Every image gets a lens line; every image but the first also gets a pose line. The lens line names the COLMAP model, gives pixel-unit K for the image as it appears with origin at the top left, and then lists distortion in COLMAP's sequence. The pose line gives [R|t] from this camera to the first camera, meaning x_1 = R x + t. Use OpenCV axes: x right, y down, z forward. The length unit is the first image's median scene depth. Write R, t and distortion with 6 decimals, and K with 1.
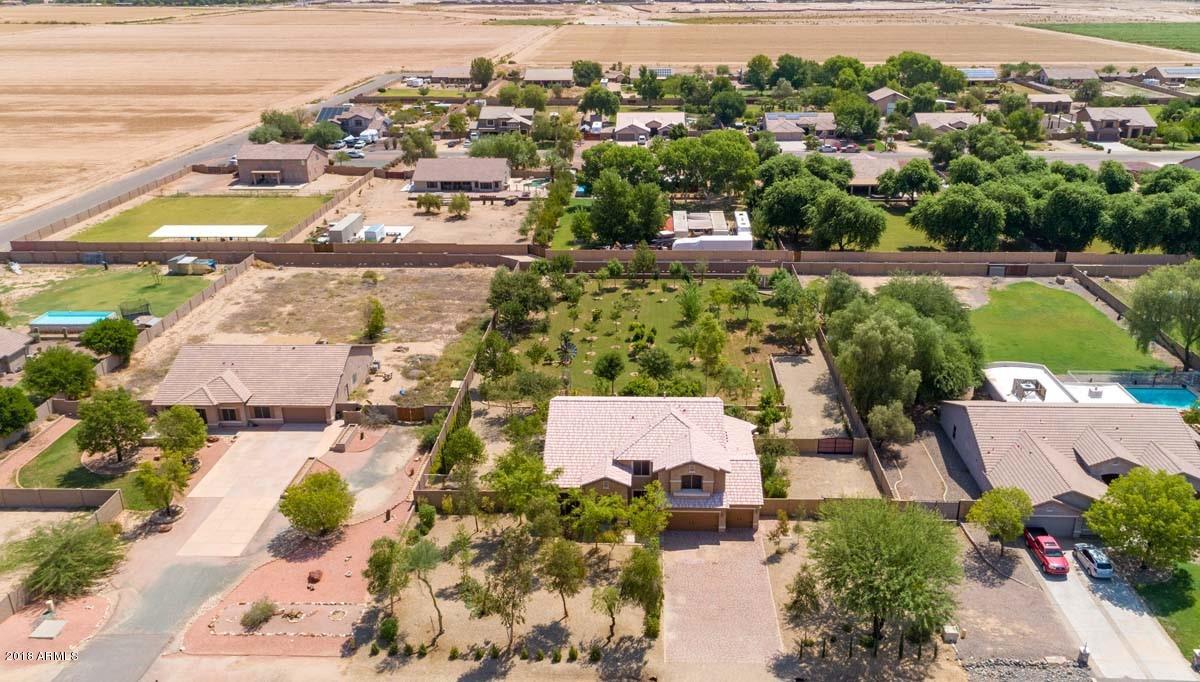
lens RADIAL K [[898.4, 0, 626.5], [0, 898.4, 339.6], [0, 0, 1]] dist [0.018584, 0.003791]
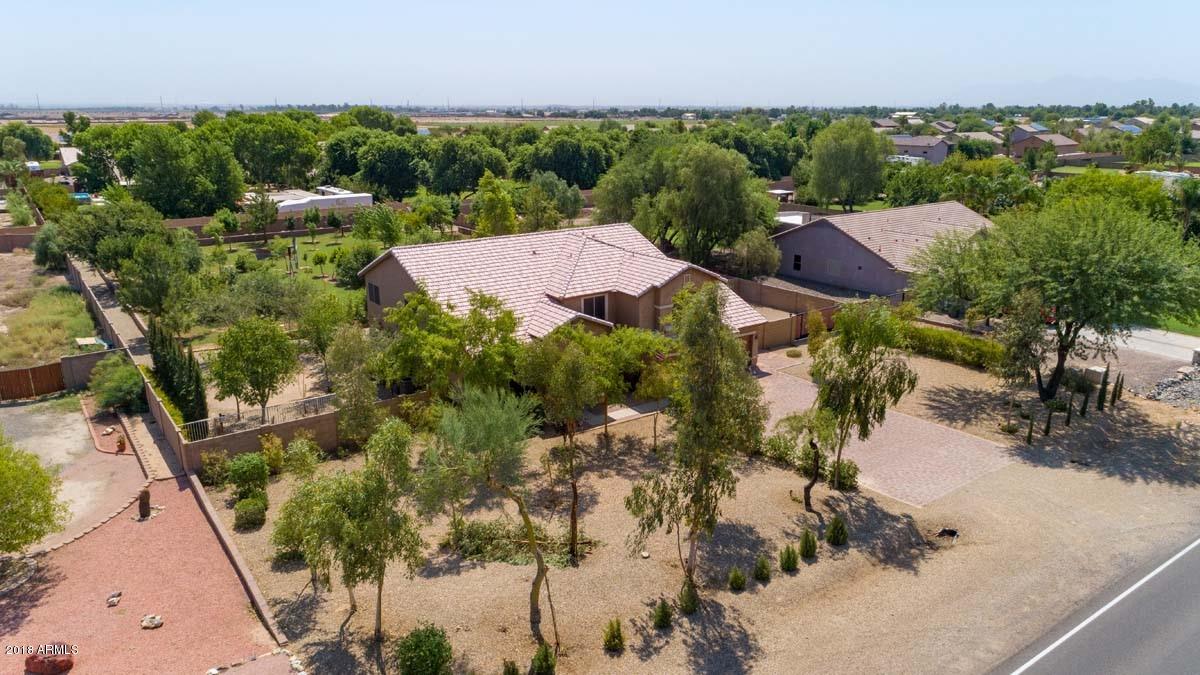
lens RADIAL K [[816.7, 0, 590.7], [0, 816.7, 337.8], [0, 0, 1]] dist [0.023482, 0.003522]
pose [[0.796154, -0.163689, 0.582533, -0.307930], [0.229283, 0.972534, -0.040087, 0.179544], [-0.559972, 0.165480, 0.811818, 0.536151]]
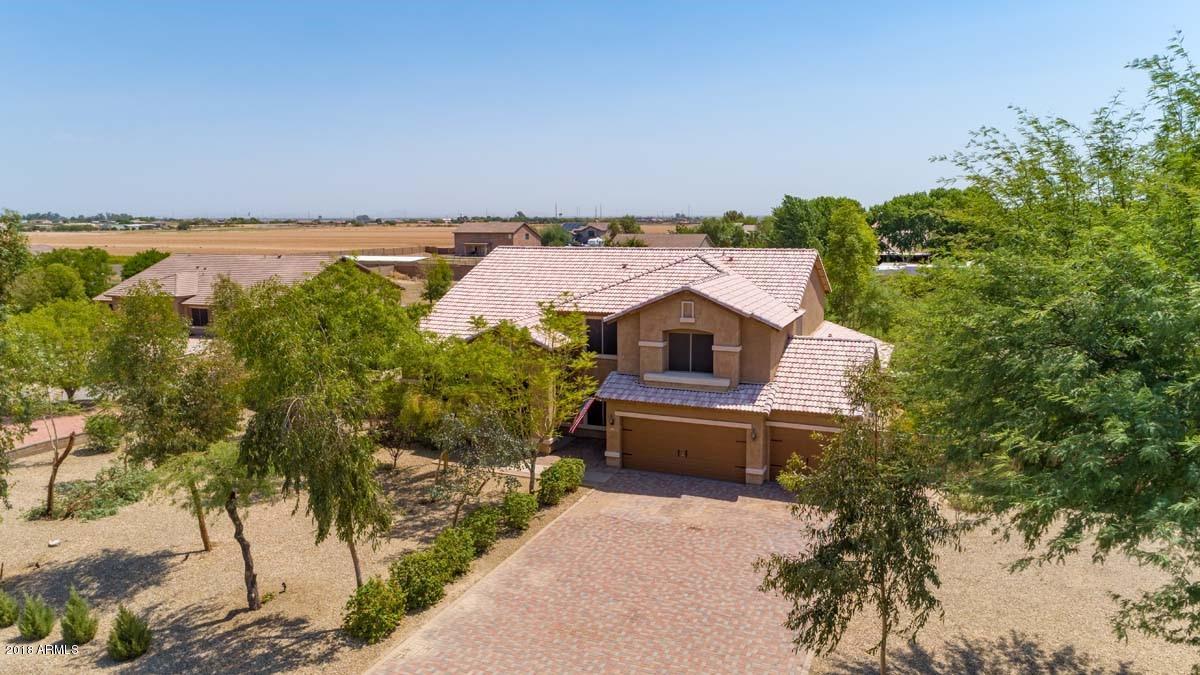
lens RADIAL K [[796.9, 0, 602.9], [0, 796.9, 338.1], [0, 0, 1]] dist [0.020954, 0.003324]
pose [[0.934566, 0.055914, -0.351369, 0.157114], [-0.136290, 0.968505, -0.208381, 0.223841], [0.328652, 0.242634, 0.912752, 0.612143]]
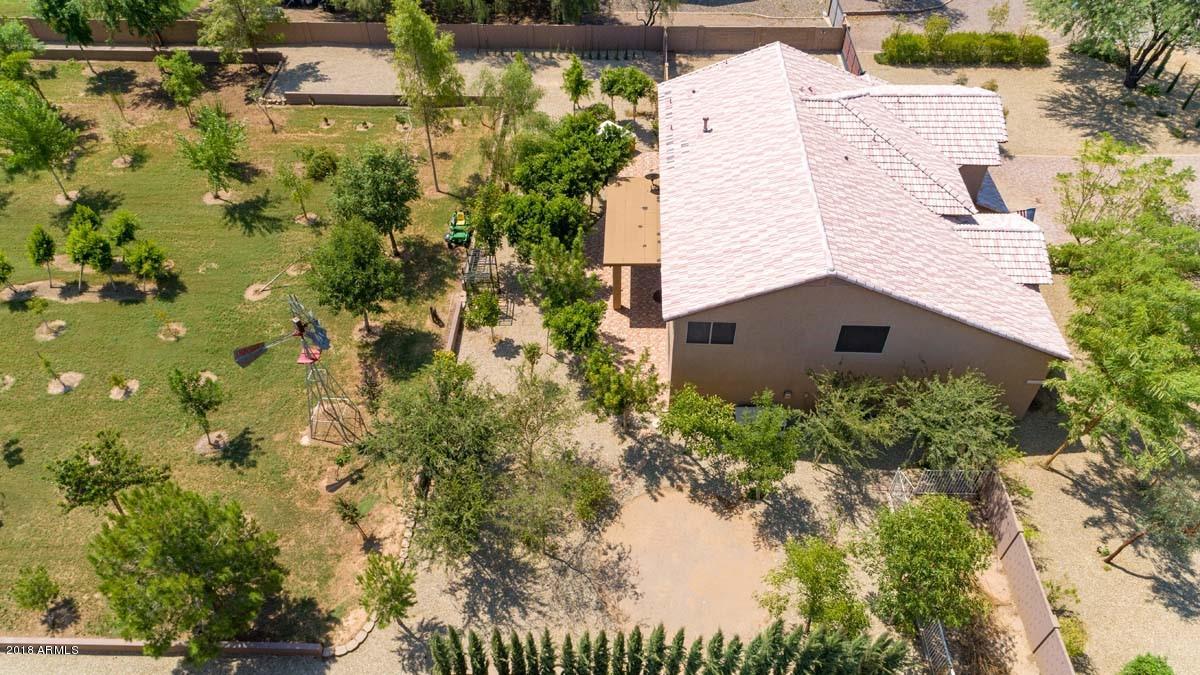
lens RADIAL K [[796.9, 0, 602.9], [0, 796.9, 338.1], [0, 0, 1]] dist [0.020954, 0.003324]
pose [[-0.003288, -0.720846, 0.693088, -0.333446], [0.382618, 0.639444, 0.666869, -0.170224], [-0.923901, 0.267380, 0.273707, 1.051983]]
